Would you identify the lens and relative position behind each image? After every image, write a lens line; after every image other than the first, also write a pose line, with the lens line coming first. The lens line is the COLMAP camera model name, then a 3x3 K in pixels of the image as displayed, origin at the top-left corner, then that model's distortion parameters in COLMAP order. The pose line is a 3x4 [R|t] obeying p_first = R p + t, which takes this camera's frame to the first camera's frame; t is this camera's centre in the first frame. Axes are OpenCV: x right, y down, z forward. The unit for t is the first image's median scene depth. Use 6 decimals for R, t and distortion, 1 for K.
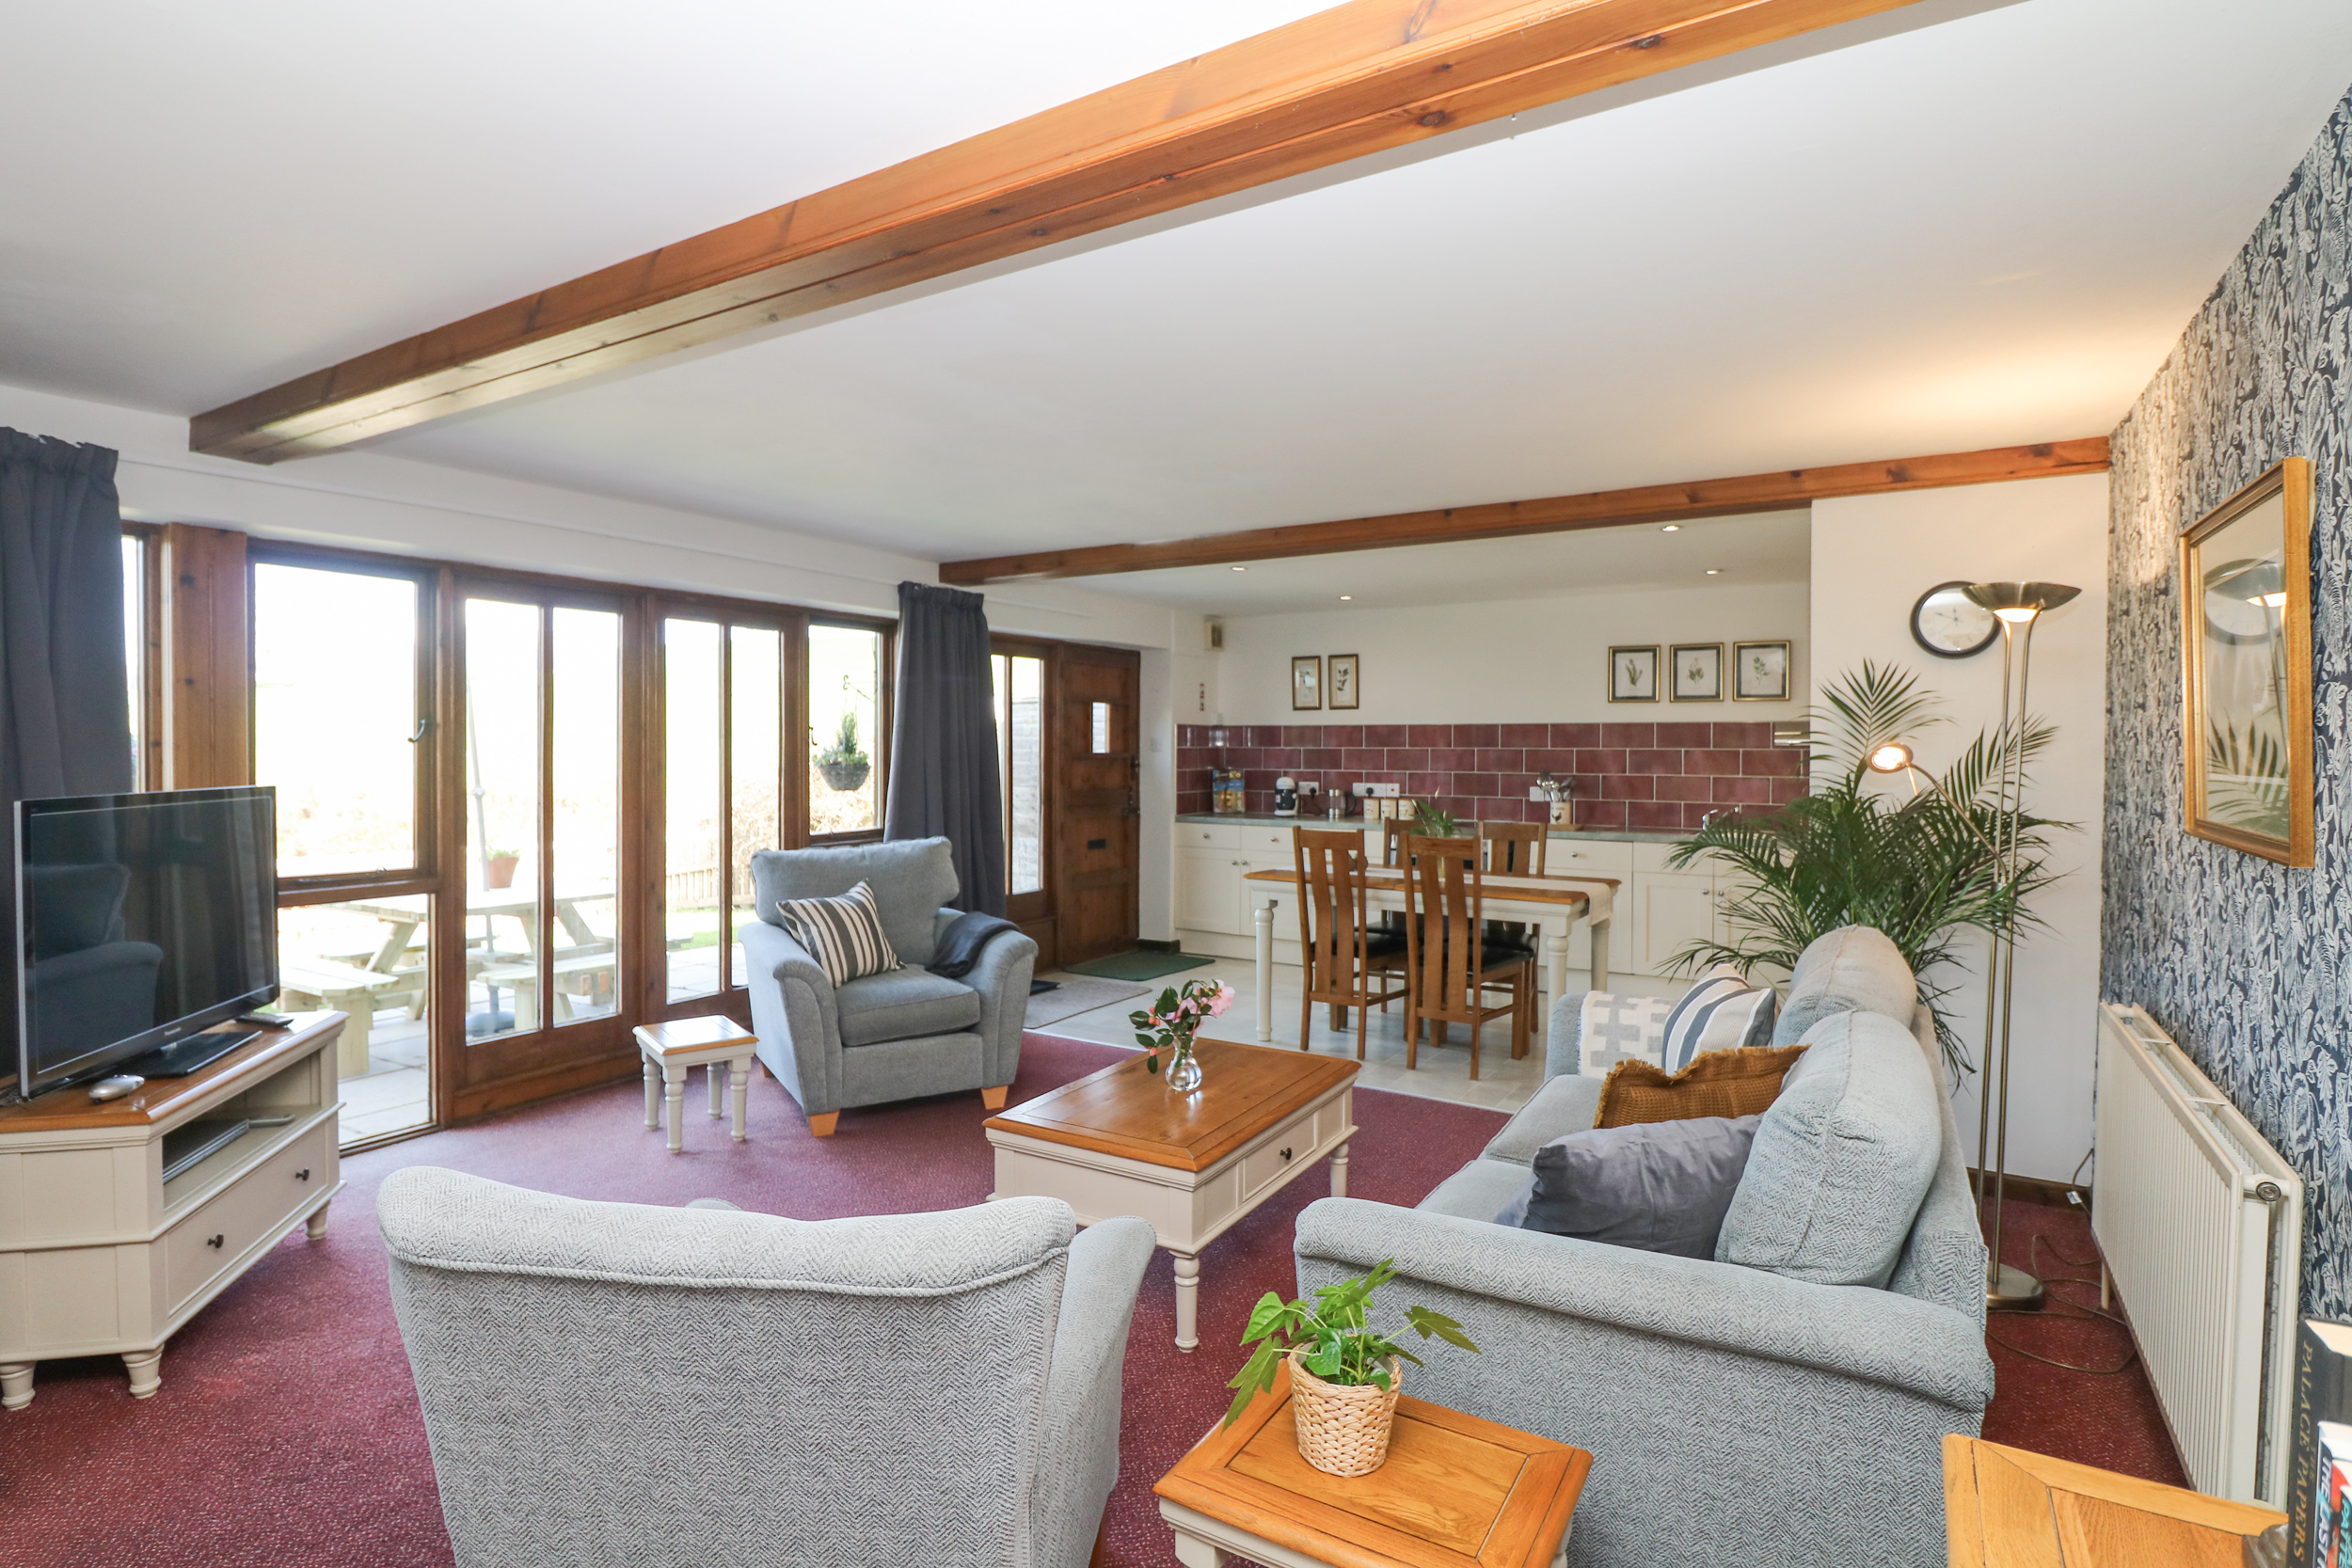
lens RADIAL K [[1167.1, 0, 1154.5], [0, 1167.1, 770.1], [0, 0, 1]] dist [-0.002012, 0.000439]
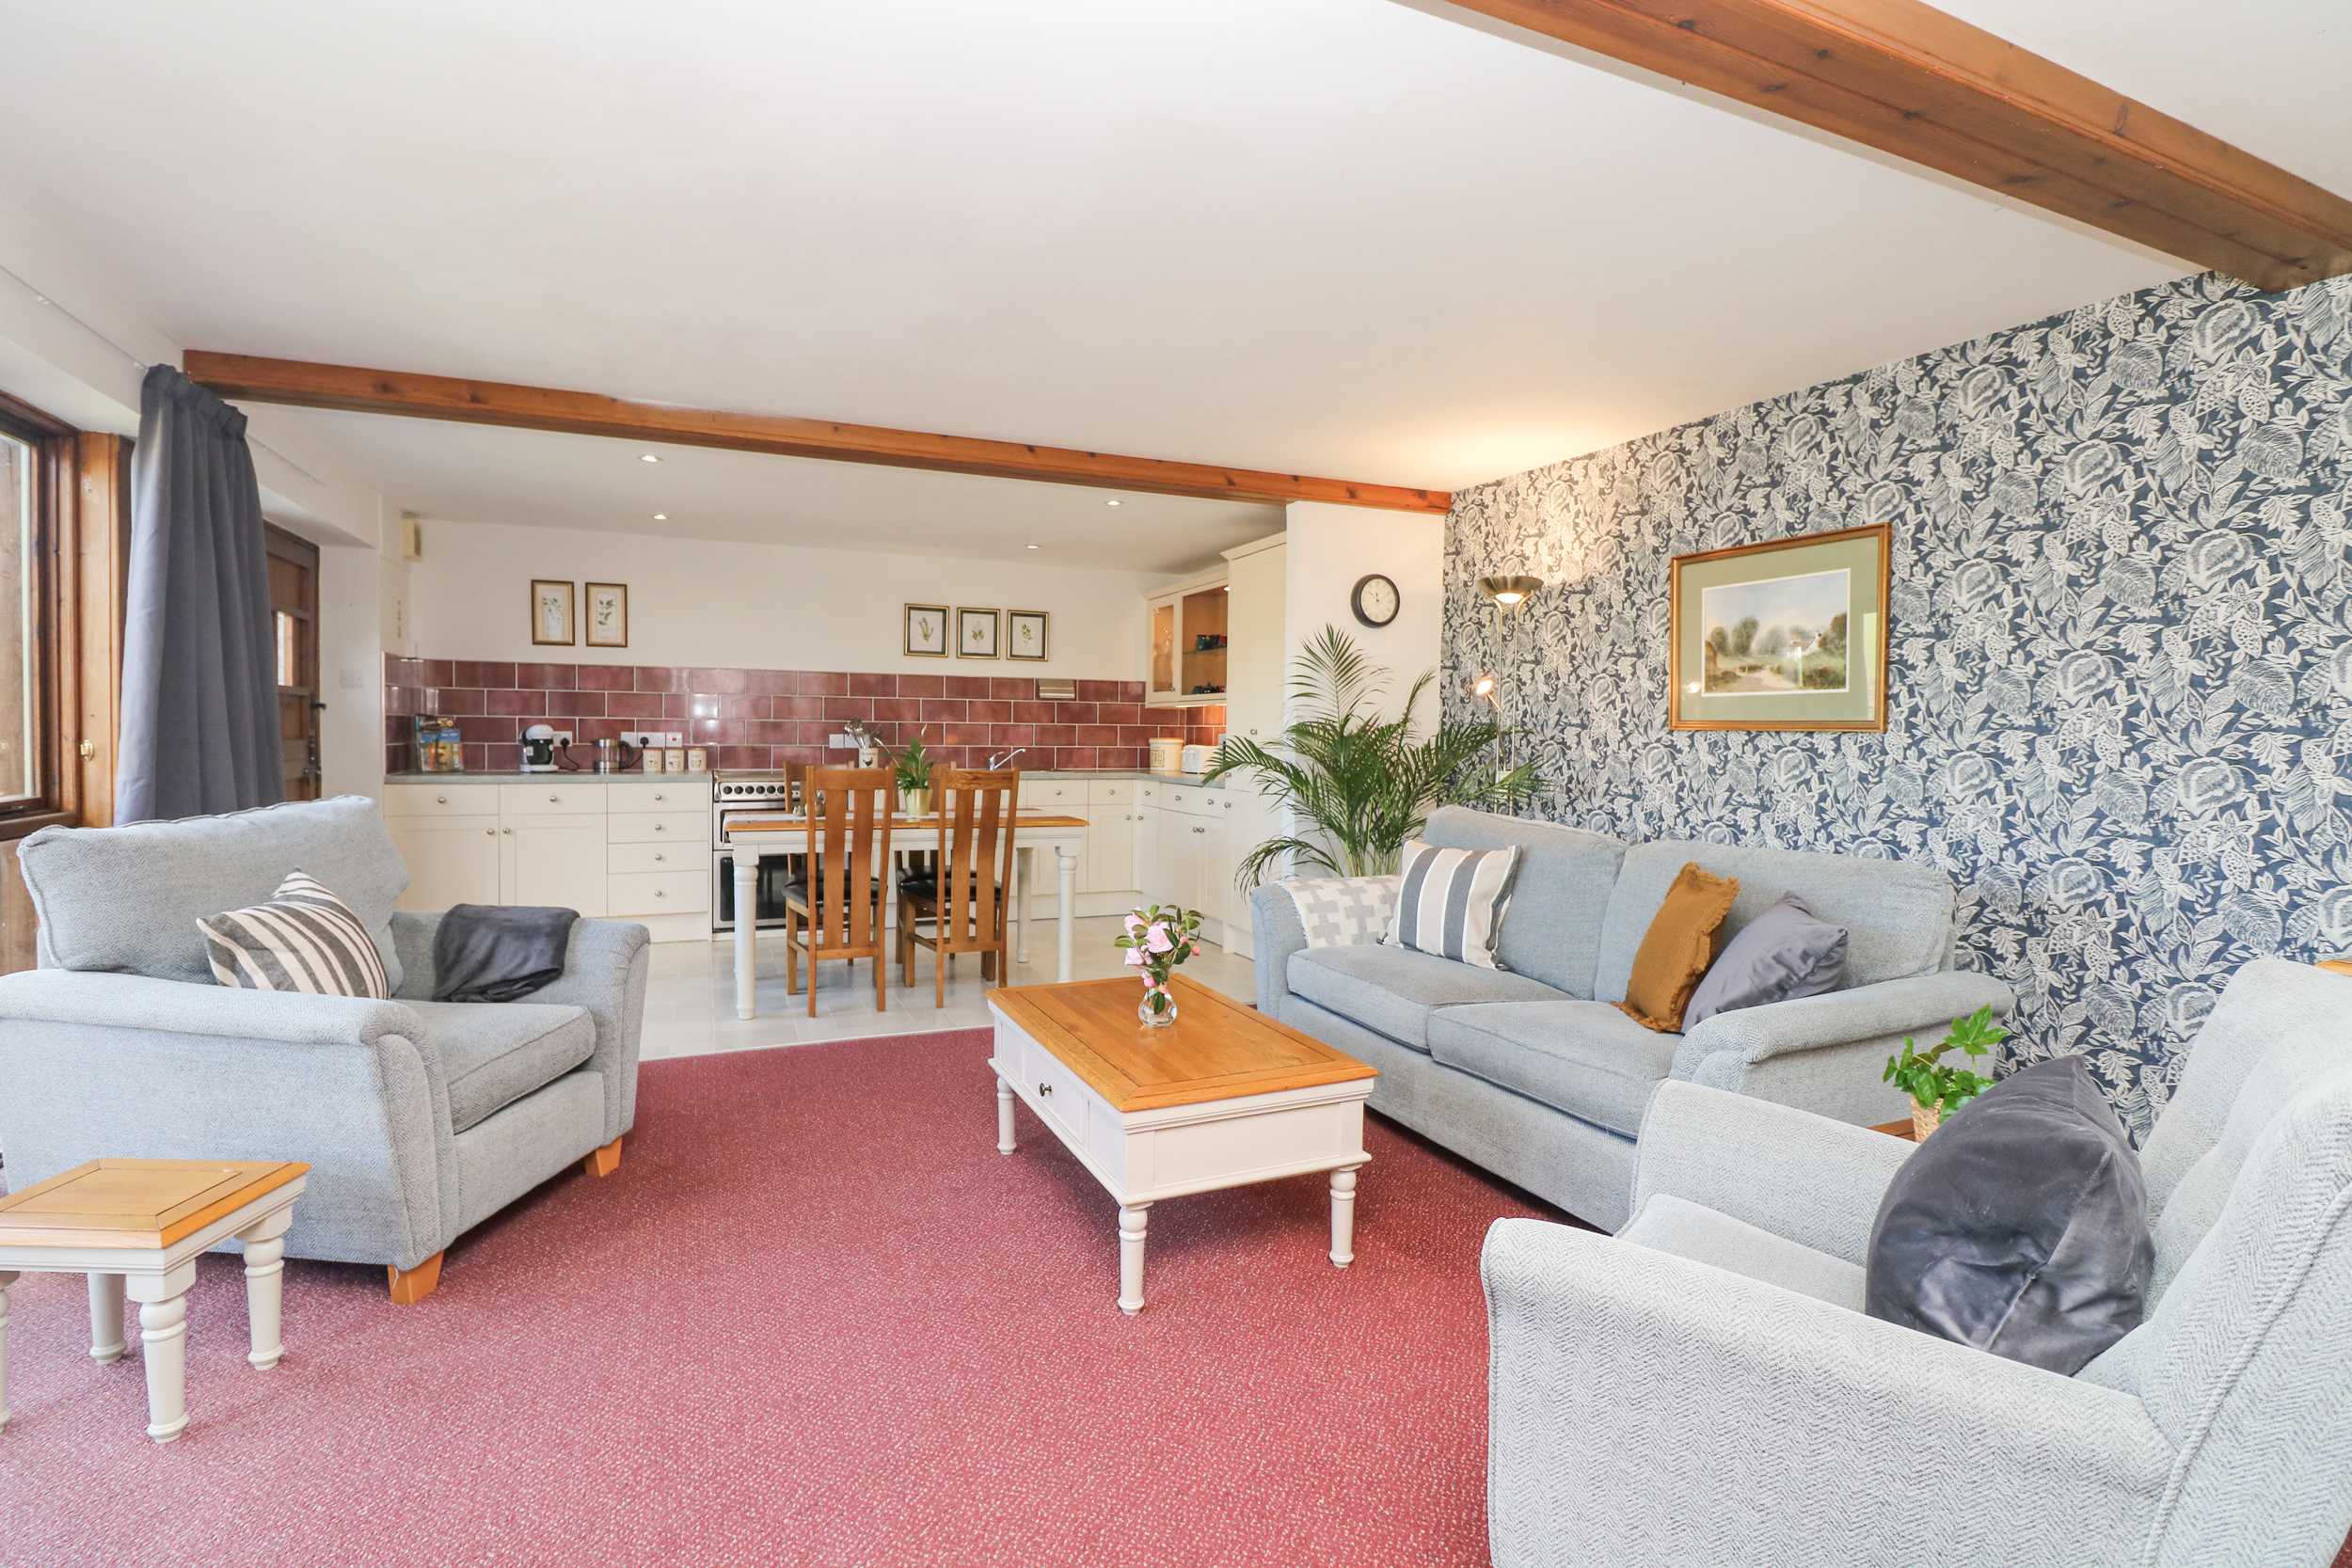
lens RADIAL K [[1088.4, 0, 1164.3], [0, 1088.4, 767.3], [0, 0, 1]] dist [-0.003868, -0.010571]
pose [[0.565503, -0.022422, 0.824441, -0.276173], [0.006266, 0.999718, 0.022891, 0.021827], [-0.824722, -0.007779, 0.565484, 0.215342]]
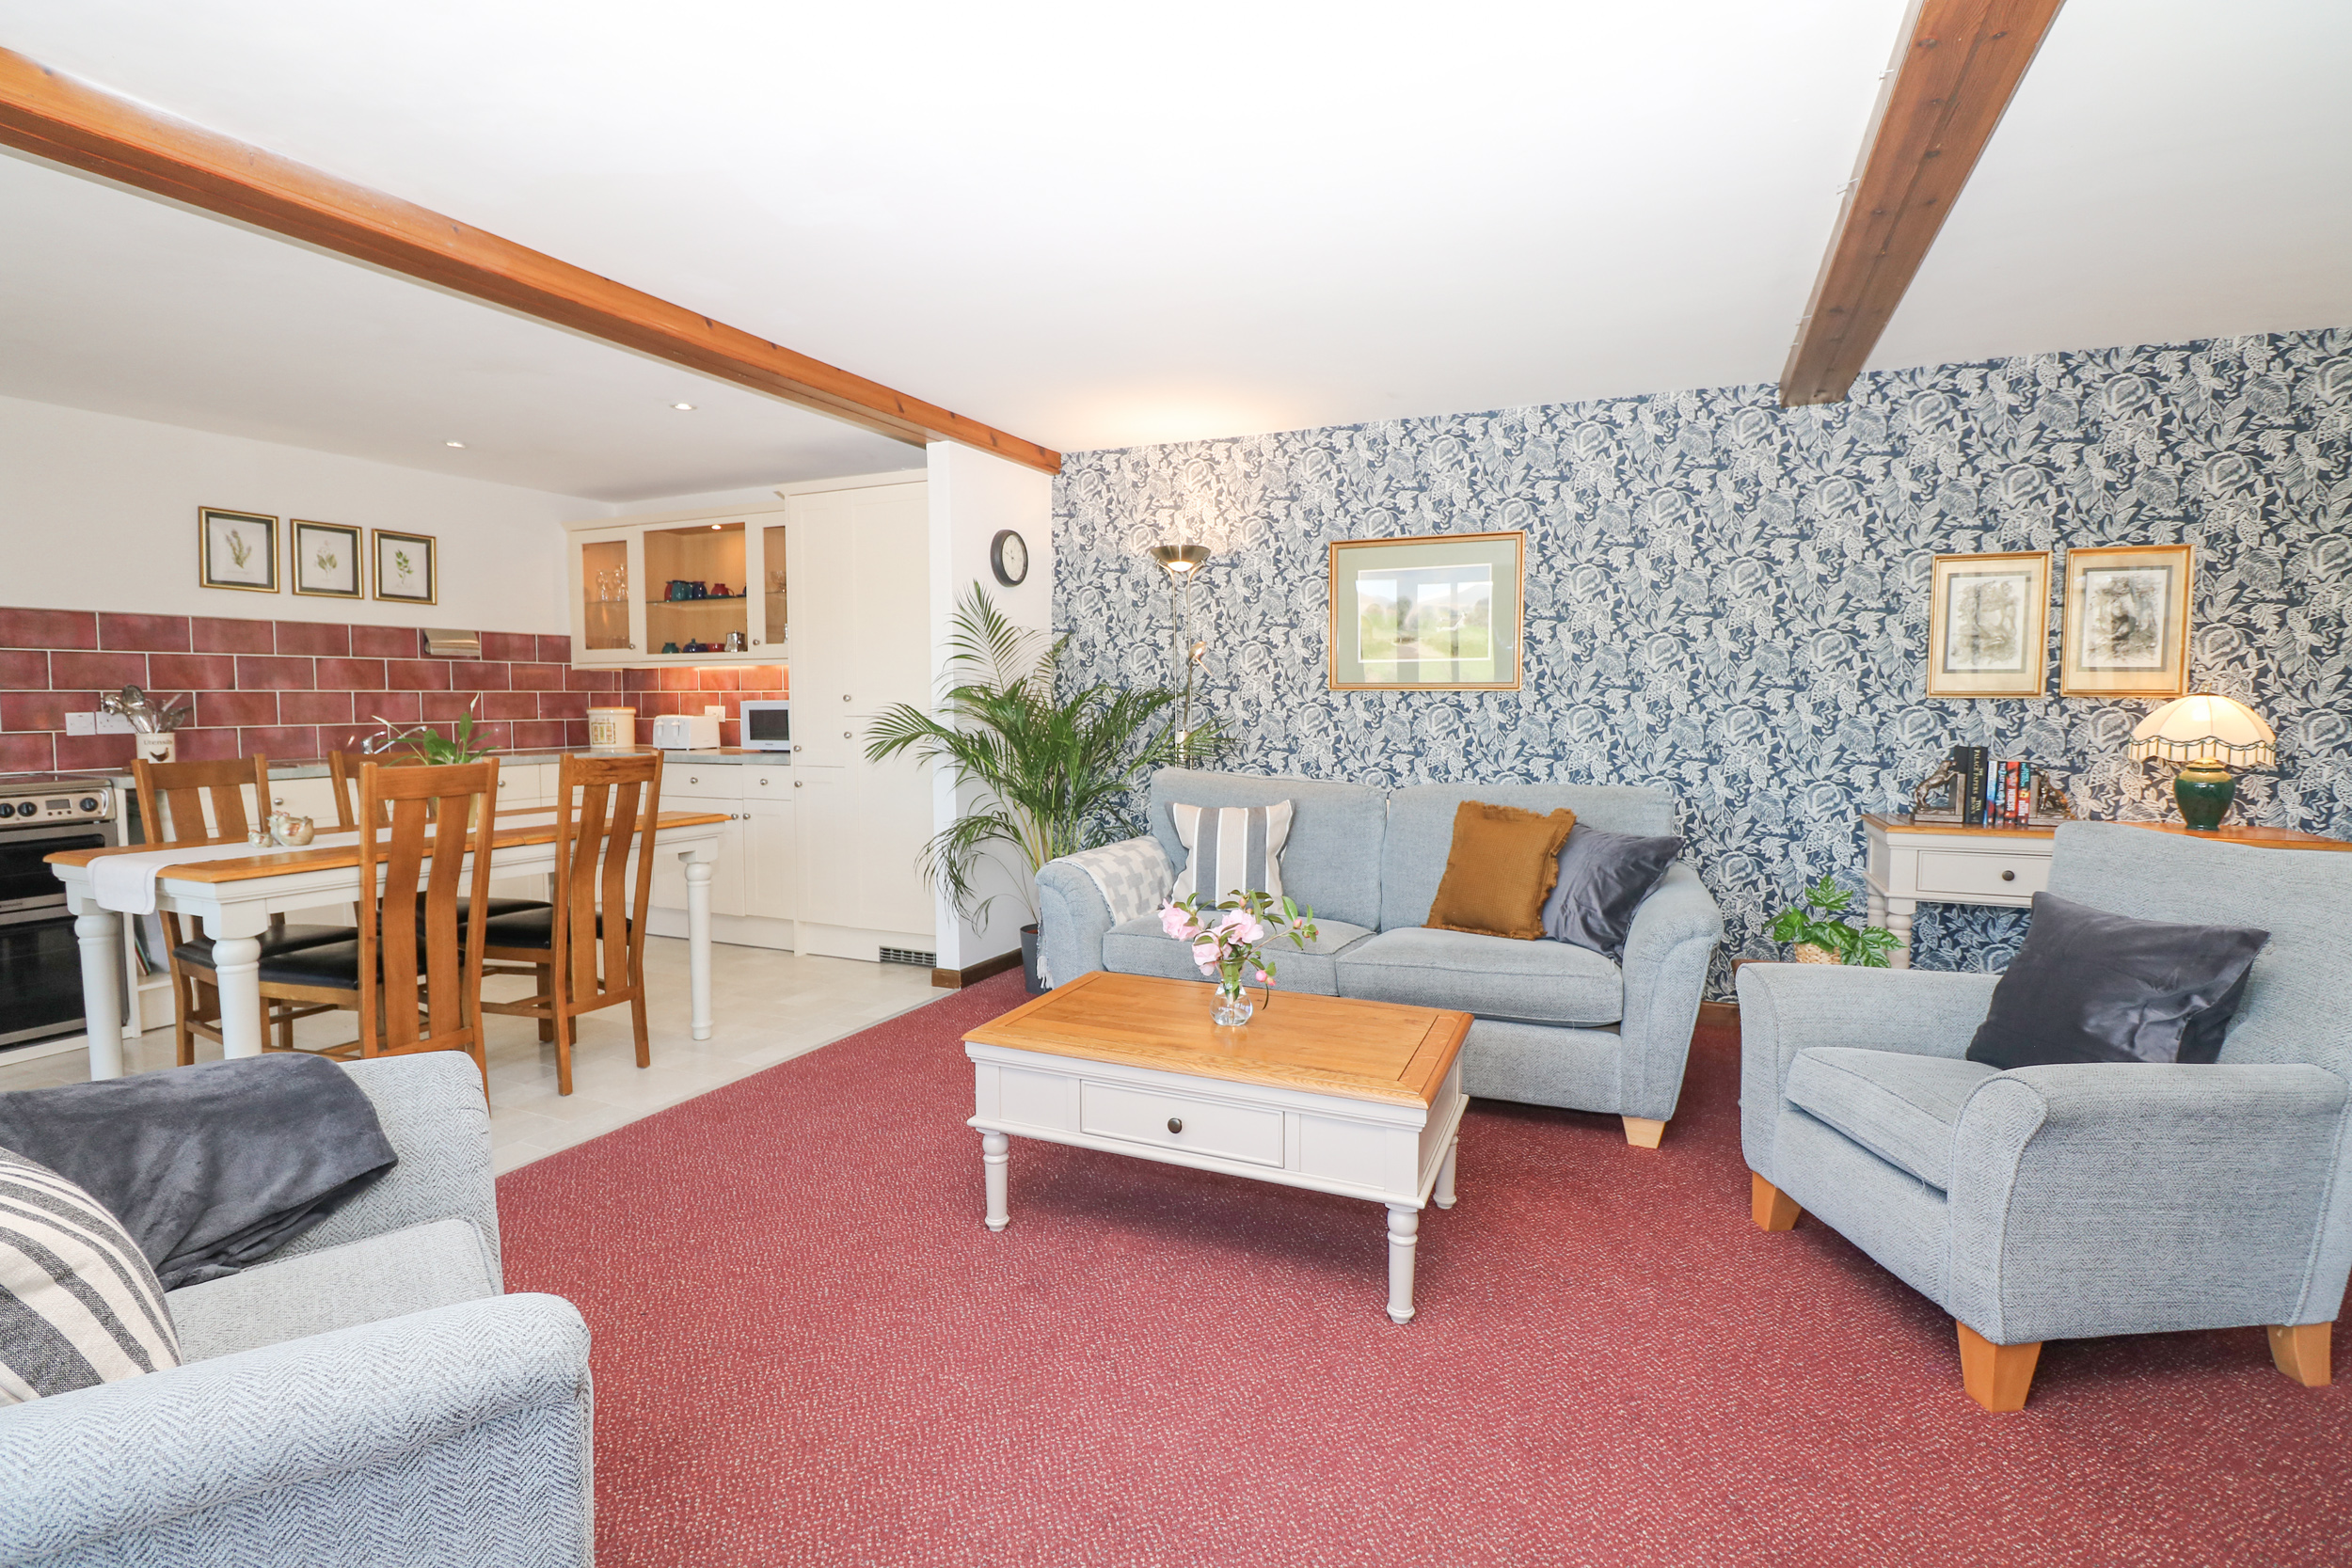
lens RADIAL K [[1088.4, 0, 1166.2], [0, 1088.4, 764.3], [0, 0, 1]] dist [-0.003868, -0.010571]
pose [[-0.134608, -0.062732, 0.988911, -0.296747], [0.022479, 0.997544, 0.066339, 0.016002], [-0.990644, 0.031160, -0.132867, 0.475960]]
